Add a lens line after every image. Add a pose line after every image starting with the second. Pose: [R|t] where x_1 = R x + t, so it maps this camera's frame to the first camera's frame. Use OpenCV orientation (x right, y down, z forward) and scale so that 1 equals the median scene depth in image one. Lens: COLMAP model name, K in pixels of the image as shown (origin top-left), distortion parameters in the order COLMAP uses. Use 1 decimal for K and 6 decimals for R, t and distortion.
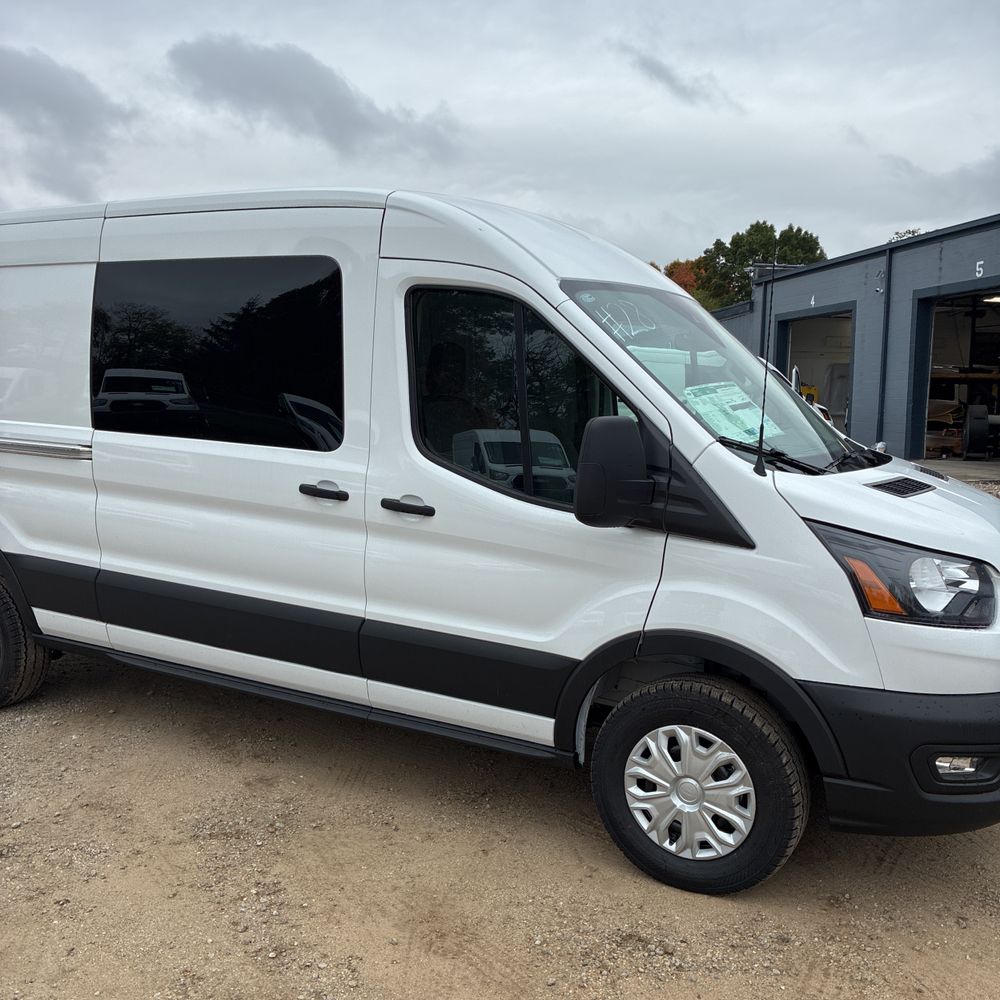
lens RADIAL K [[1005.1, 0, 503.2], [0, 1005.1, 502.8], [0, 0, 1]] dist [0.024656, -0.005341]
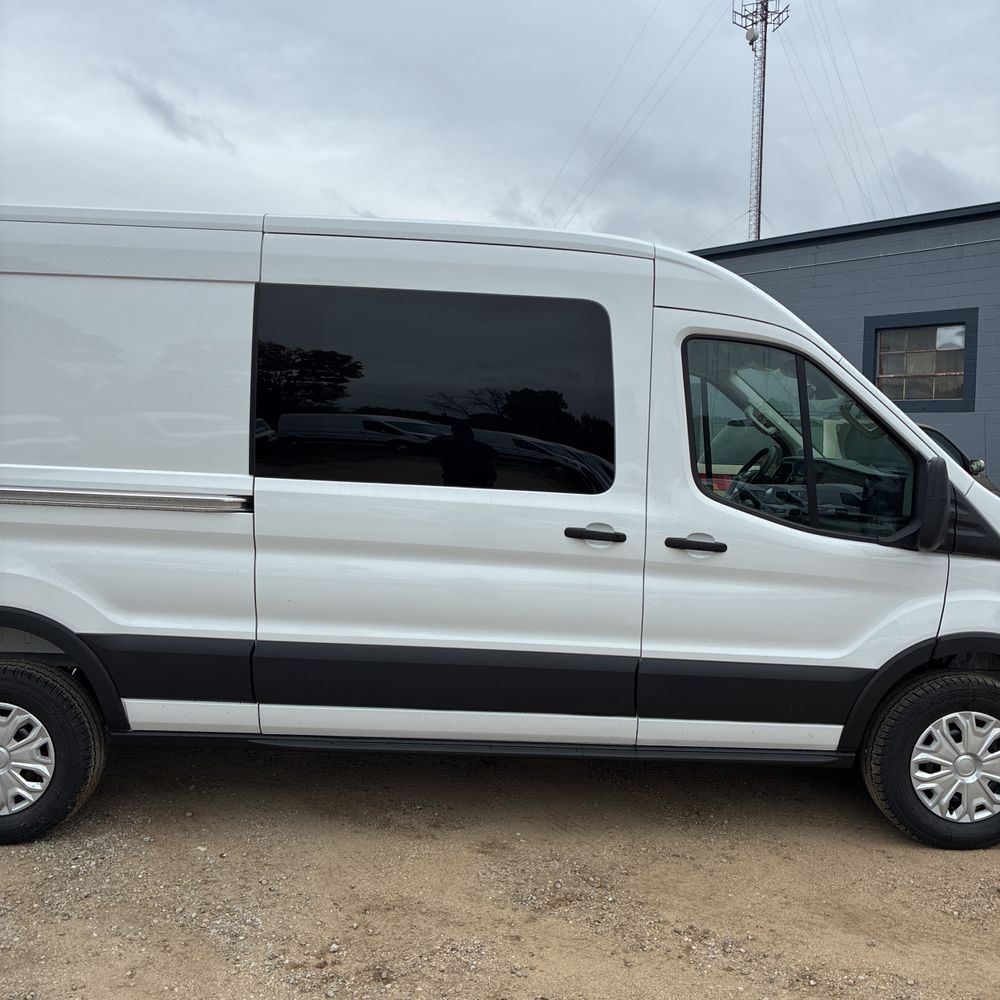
lens RADIAL K [[1005.1, 0, 503.2], [0, 1005.1, 502.8], [0, 0, 1]] dist [0.024656, -0.005341]
pose [[0.863306, -0.032725, 0.503618, -0.844556], [0.048405, 0.998664, -0.018083, -0.032160], [-0.502354, 0.039989, 0.863737, 0.206079]]
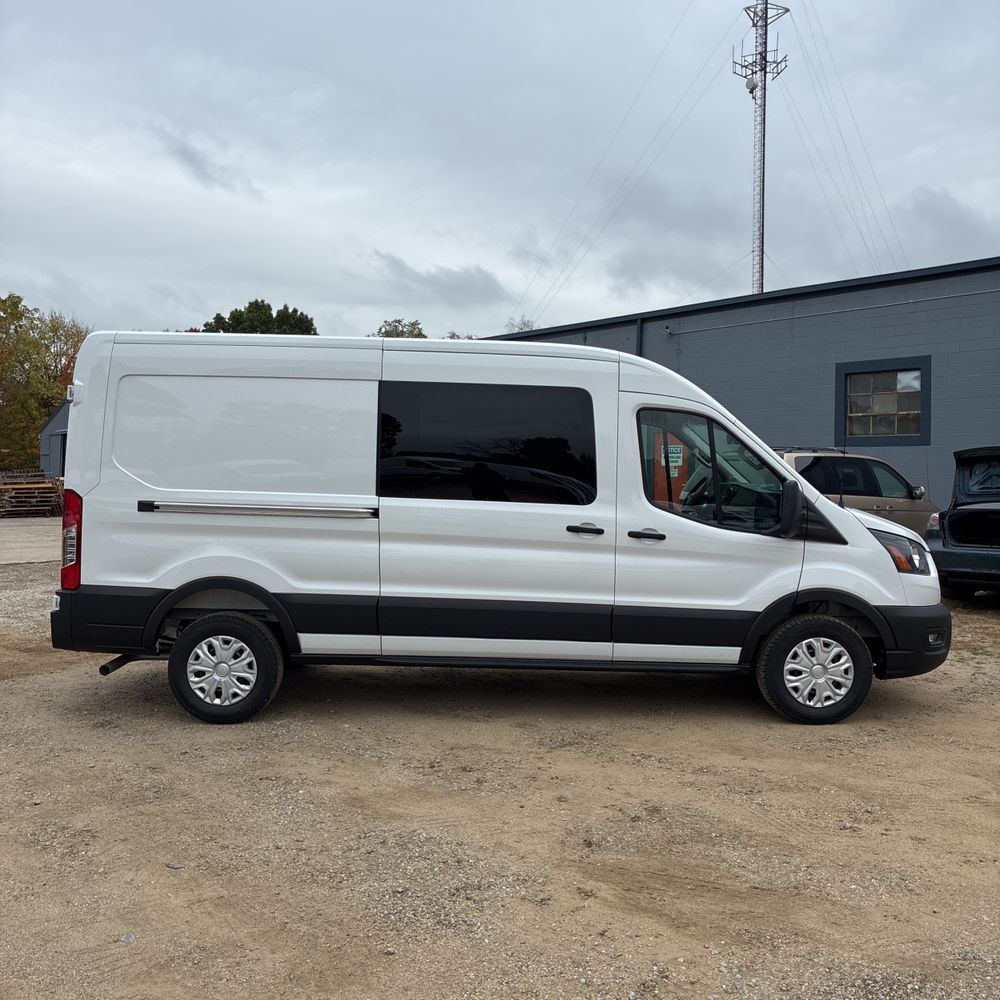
lens RADIAL K [[1011.1, 0, 496.0], [0, 1011.1, 501.0], [0, 0, 1]] dist [0.040560, -0.076970]
pose [[0.872912, -0.023440, 0.487314, -1.232077], [0.058099, 0.996732, -0.056129, 0.029028], [-0.484405, 0.077308, 0.871421, -0.407397]]
